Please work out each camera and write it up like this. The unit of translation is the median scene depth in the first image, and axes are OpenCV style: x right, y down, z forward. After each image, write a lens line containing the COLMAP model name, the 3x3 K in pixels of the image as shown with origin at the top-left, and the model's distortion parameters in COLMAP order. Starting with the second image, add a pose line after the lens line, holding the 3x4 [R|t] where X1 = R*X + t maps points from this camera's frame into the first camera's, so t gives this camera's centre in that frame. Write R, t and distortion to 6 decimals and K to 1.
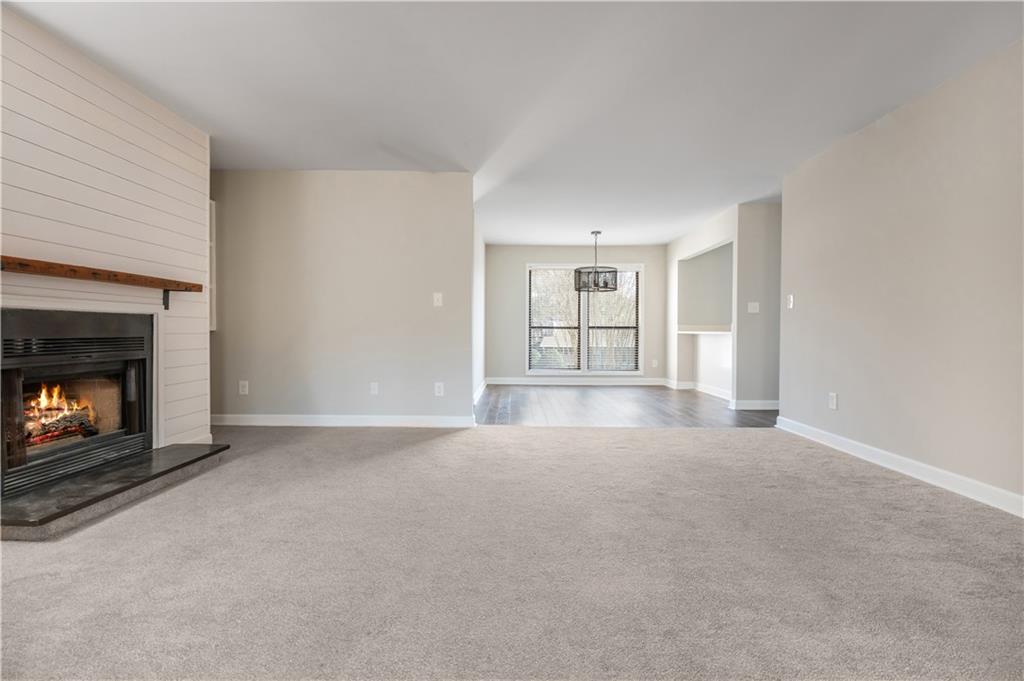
lens RADIAL K [[497.0, 0, 506.5], [0, 497.0, 331.6], [0, 0, 1]] dist [0.011338, -0.007811]
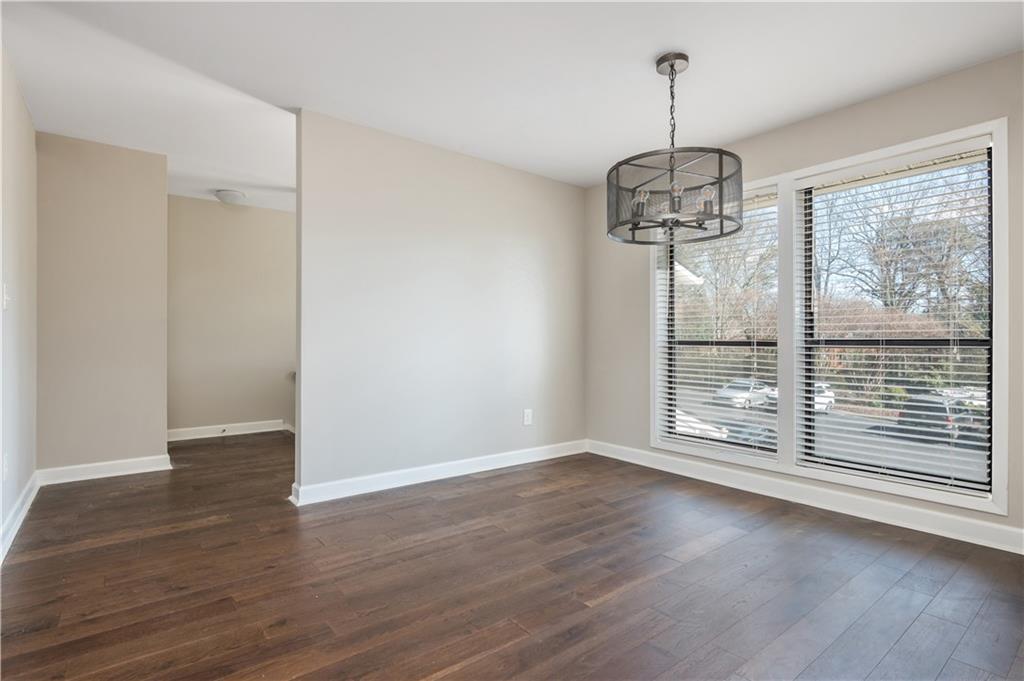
lens RADIAL K [[497.0, 0, 516.6], [0, 497.0, 337.0], [0, 0, 1]] dist [0.011338, -0.007811]
pose [[0.631979, -0.012393, -0.774886, 0.762232], [-0.001339, 0.999853, -0.017083, -0.014614], [0.774984, 0.011833, 0.631870, 1.431722]]
